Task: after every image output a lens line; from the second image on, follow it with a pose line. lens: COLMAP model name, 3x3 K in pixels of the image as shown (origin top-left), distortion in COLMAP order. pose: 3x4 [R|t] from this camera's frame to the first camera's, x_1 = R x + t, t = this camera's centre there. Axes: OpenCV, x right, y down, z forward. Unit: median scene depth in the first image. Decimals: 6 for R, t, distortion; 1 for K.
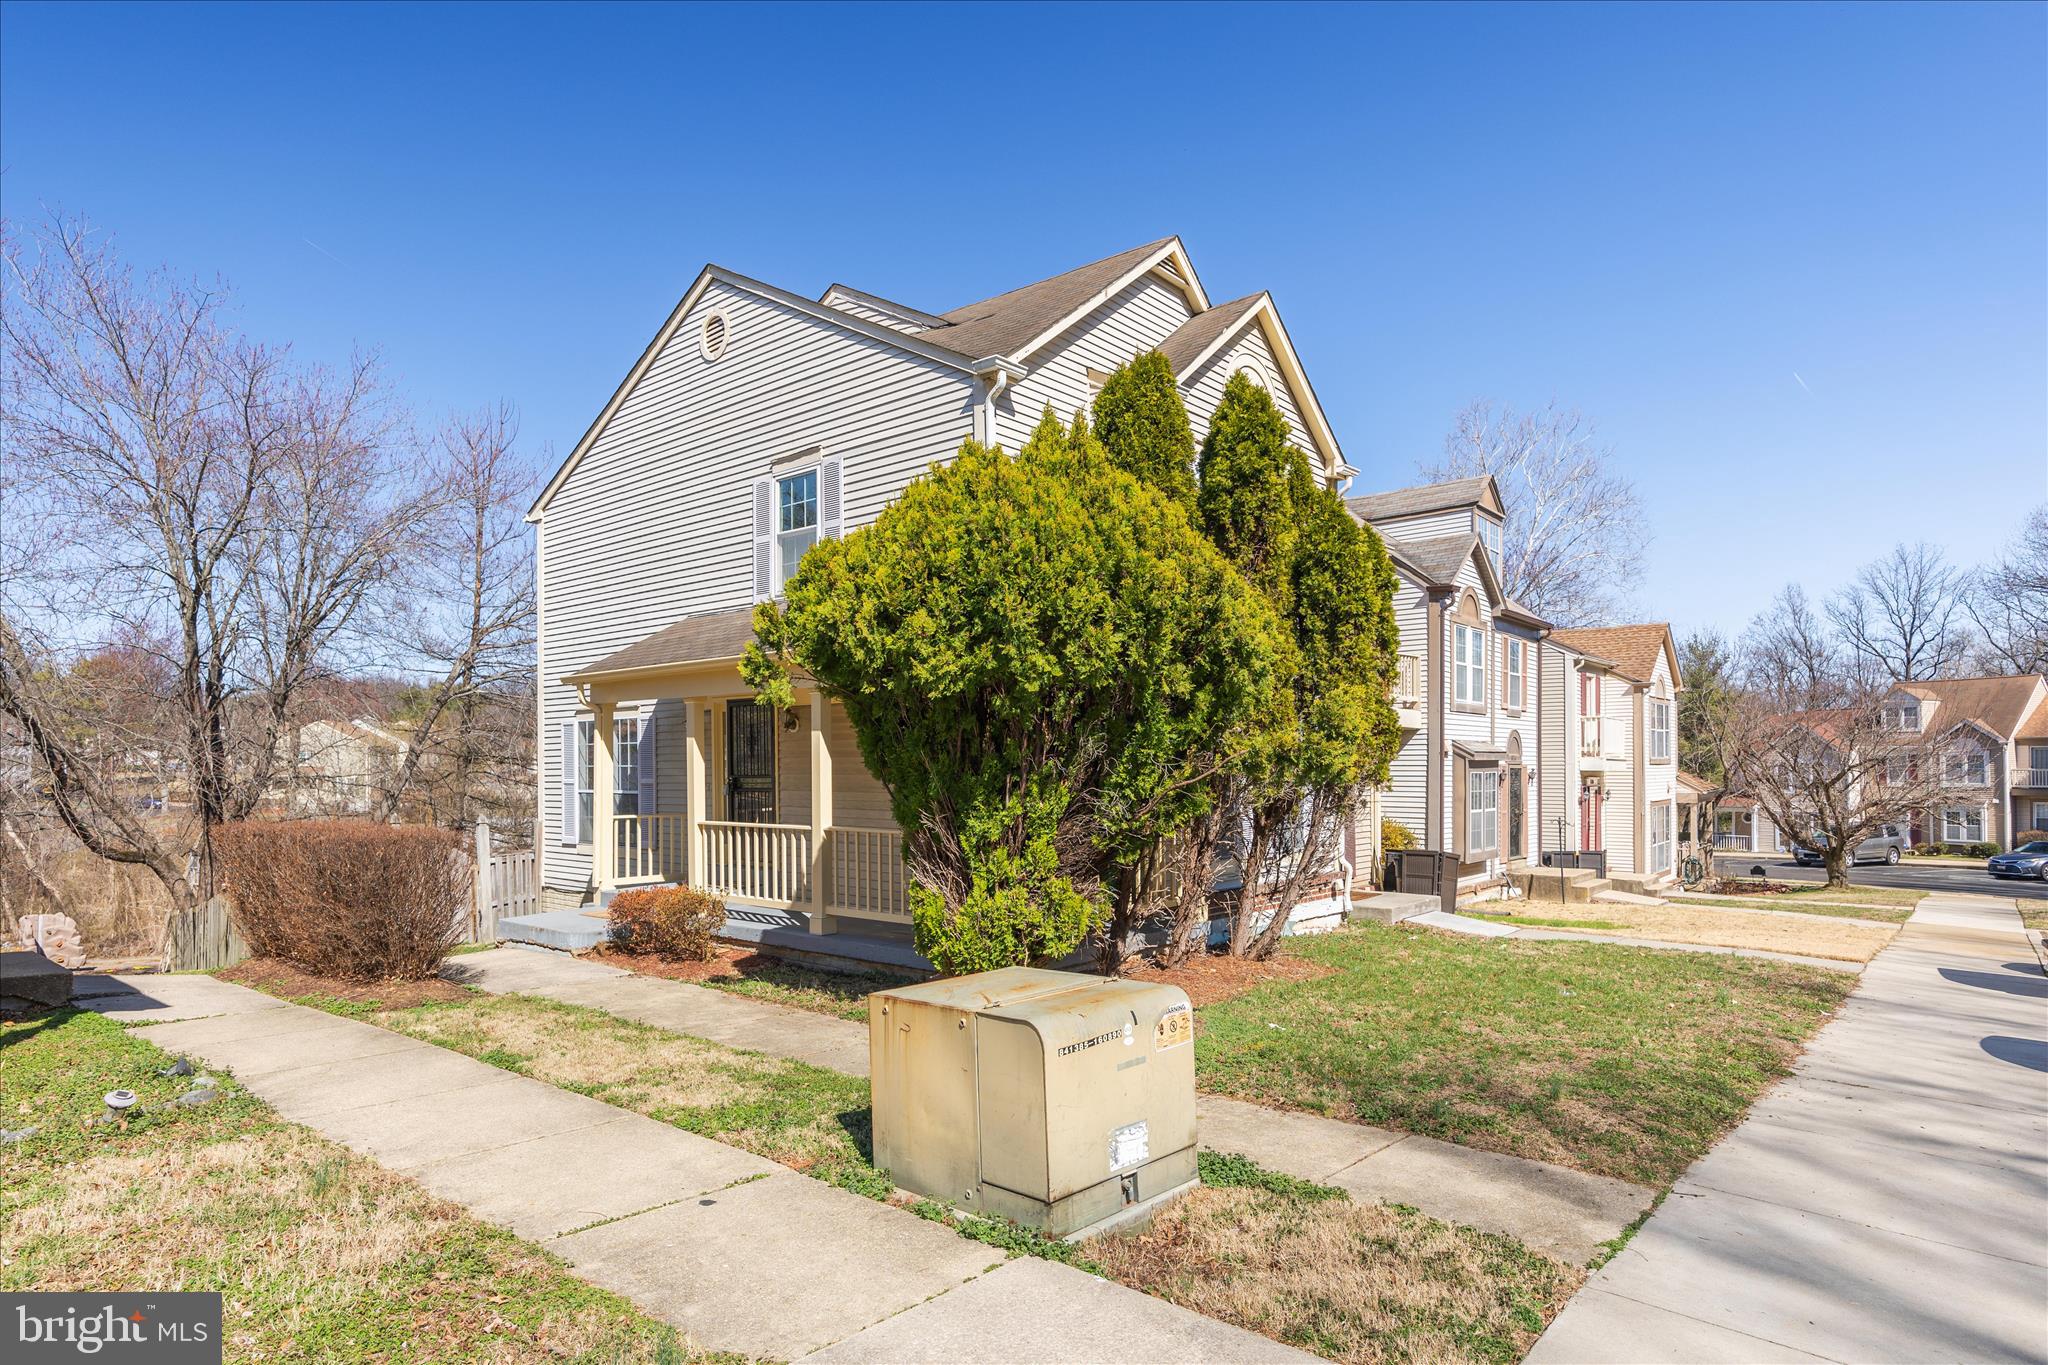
lens RADIAL K [[1164.1, 0, 1023.9], [0, 1164.1, 759.9], [0, 0, 1]] dist [0.002374, 0.001008]
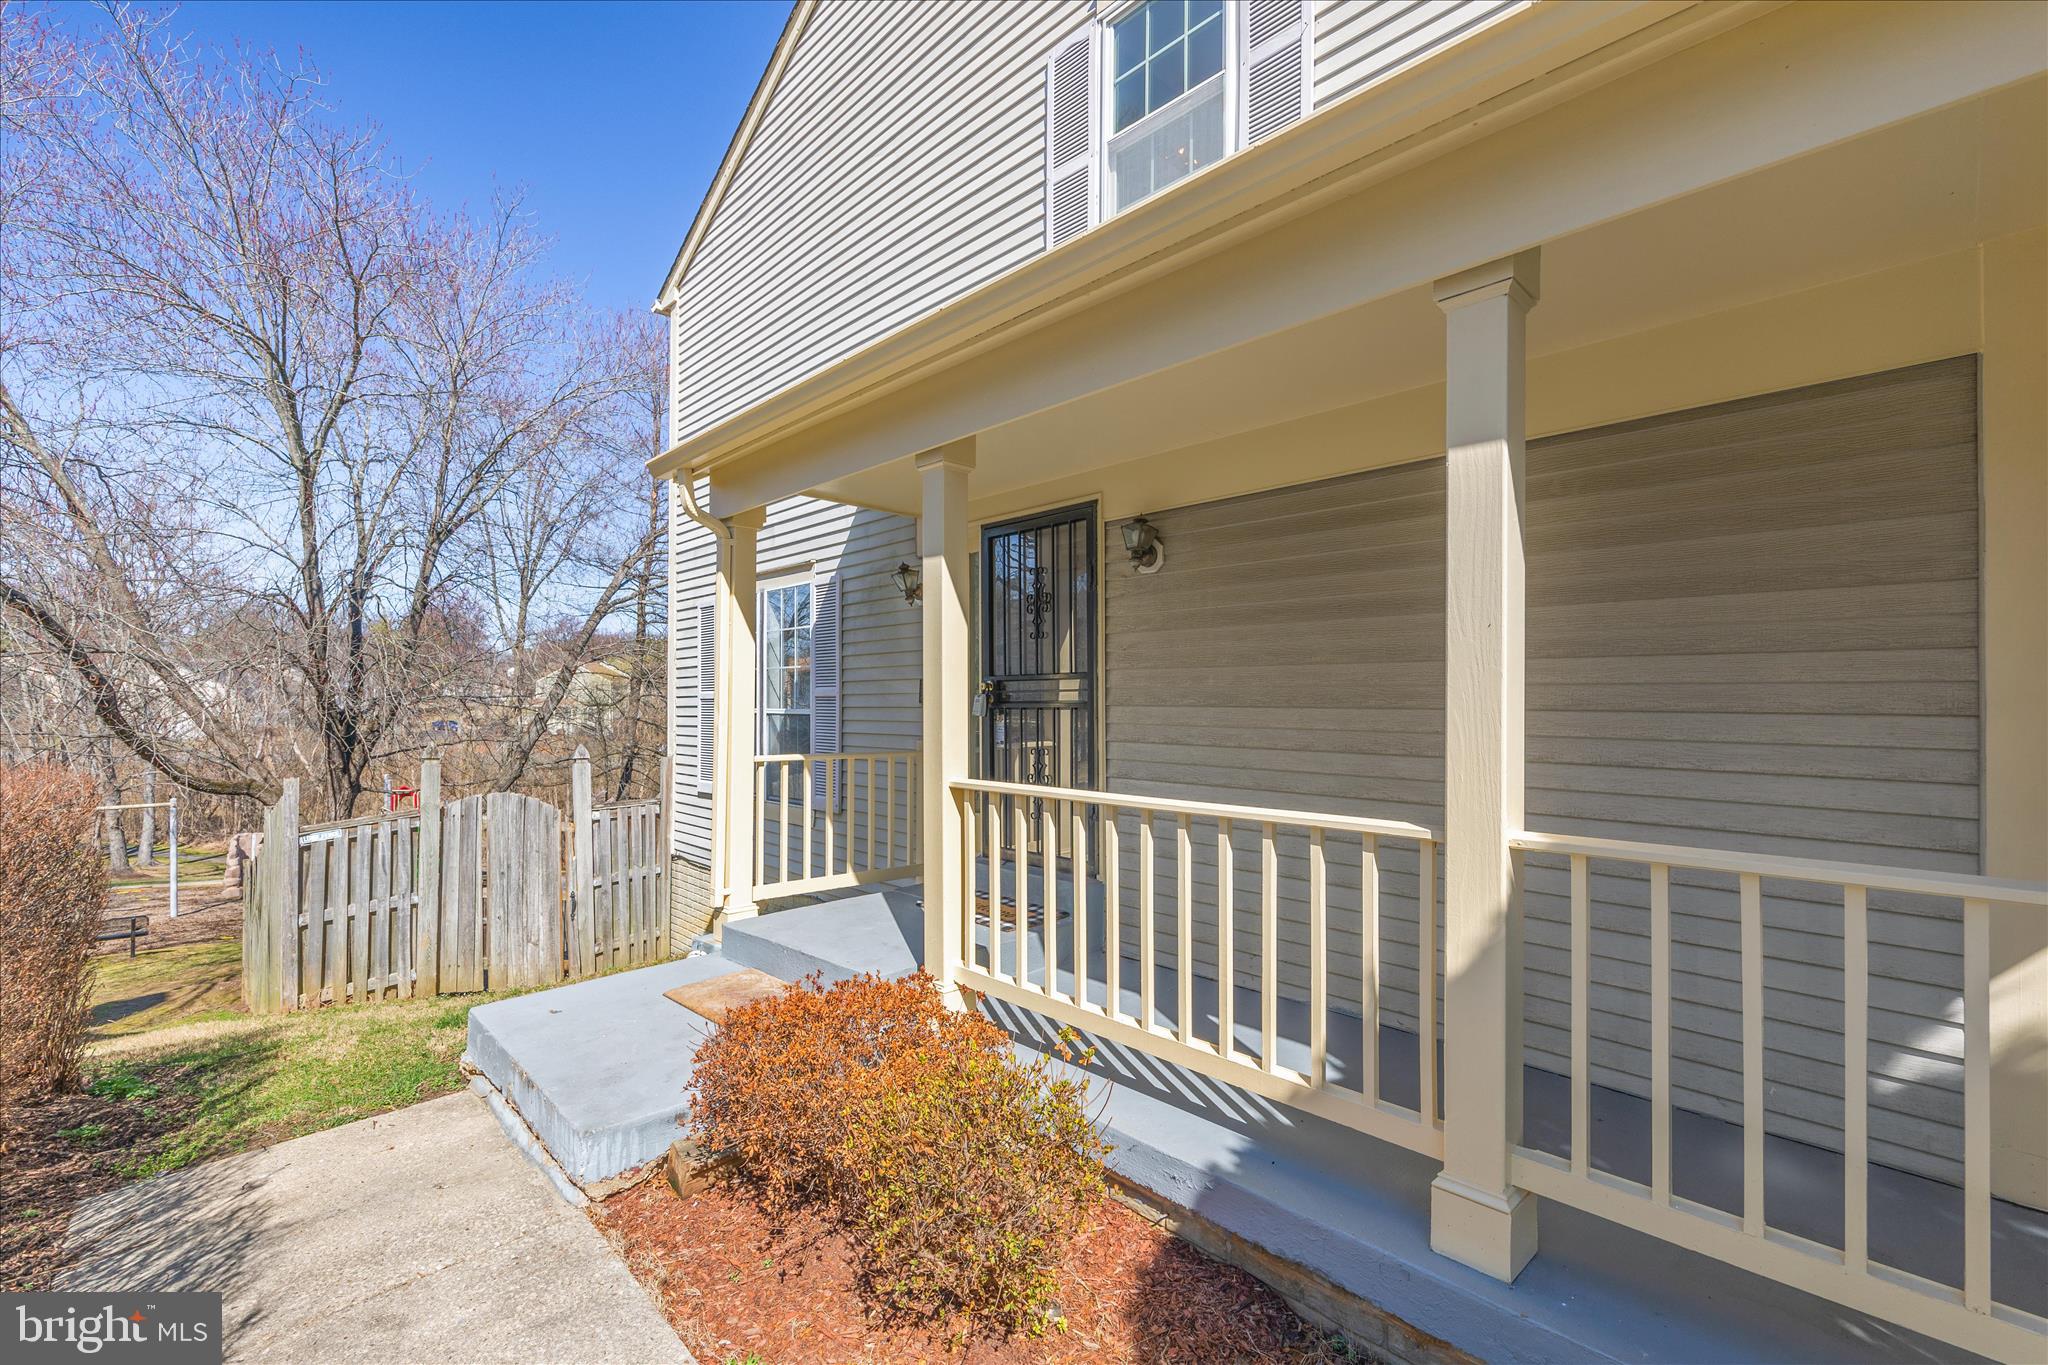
lens RADIAL K [[914.9, 0, 1020.0], [0, 914.9, 677.8], [0, 0, 1]] dist [-0.002888, 0.000261]
pose [[0.994333, 0.002709, -0.106276, -0.197227], [-0.005151, 0.999729, -0.022716, 0.022708], [0.106186, 0.023135, 0.994077, 0.614705]]
